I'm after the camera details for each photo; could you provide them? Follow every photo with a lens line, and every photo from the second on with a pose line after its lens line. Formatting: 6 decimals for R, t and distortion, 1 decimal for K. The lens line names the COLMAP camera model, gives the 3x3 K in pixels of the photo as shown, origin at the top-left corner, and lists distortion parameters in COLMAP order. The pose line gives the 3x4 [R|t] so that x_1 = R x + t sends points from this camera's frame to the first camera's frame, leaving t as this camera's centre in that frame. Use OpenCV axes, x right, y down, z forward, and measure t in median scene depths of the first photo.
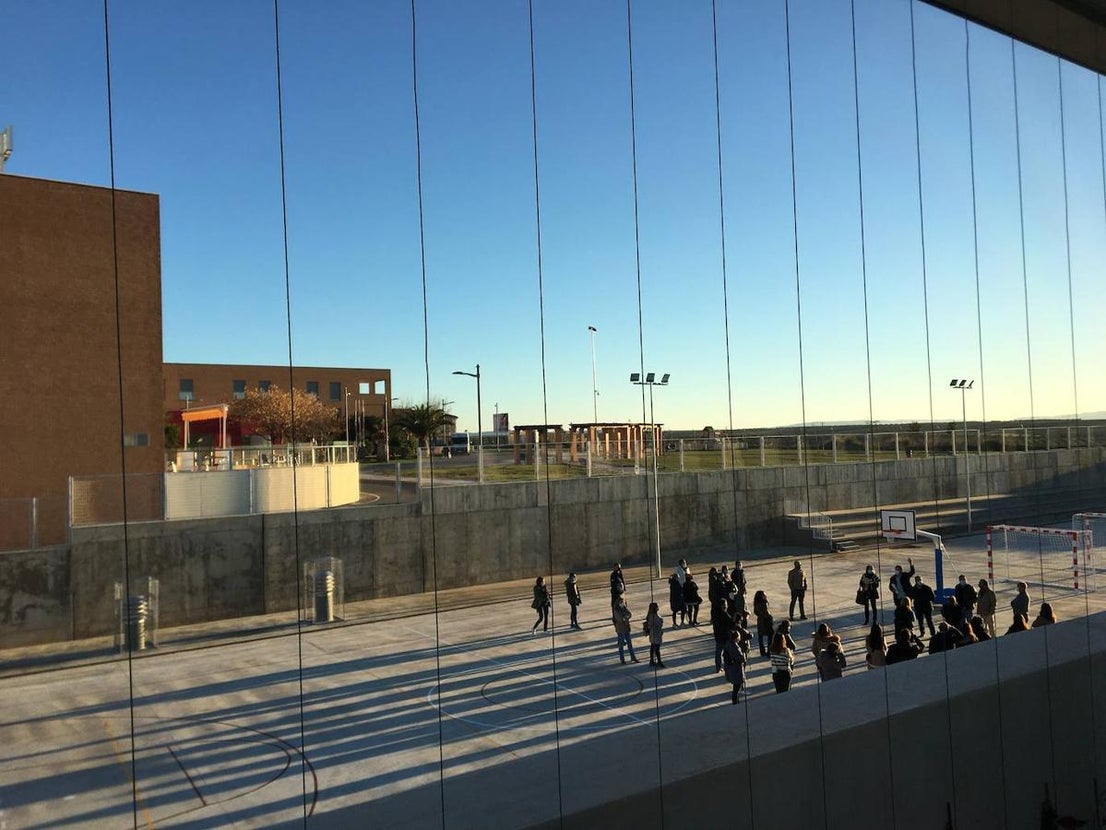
lens RADIAL K [[913.3, 0, 552.1], [0, 913.3, 411.8], [0, 0, 1]] dist [0.079803, -0.117223]
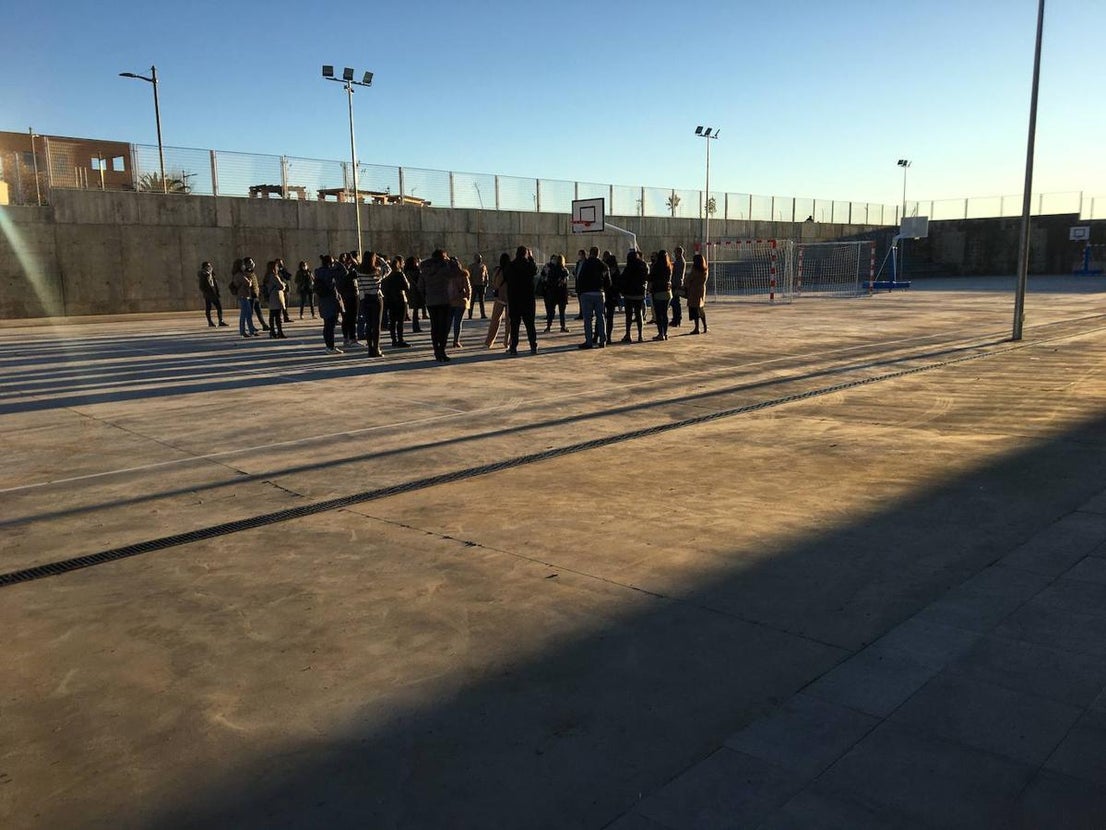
lens RADIAL K [[913.3, 0, 553.6], [0, 913.3, 417.8], [0, 0, 1]] dist [0.079803, -0.117223]
pose [[0.978454, -0.017335, 0.205737, 0.109525], [-0.023275, 0.980857, 0.193334, 0.103291], [-0.205150, -0.193957, 0.959320, 0.071834]]
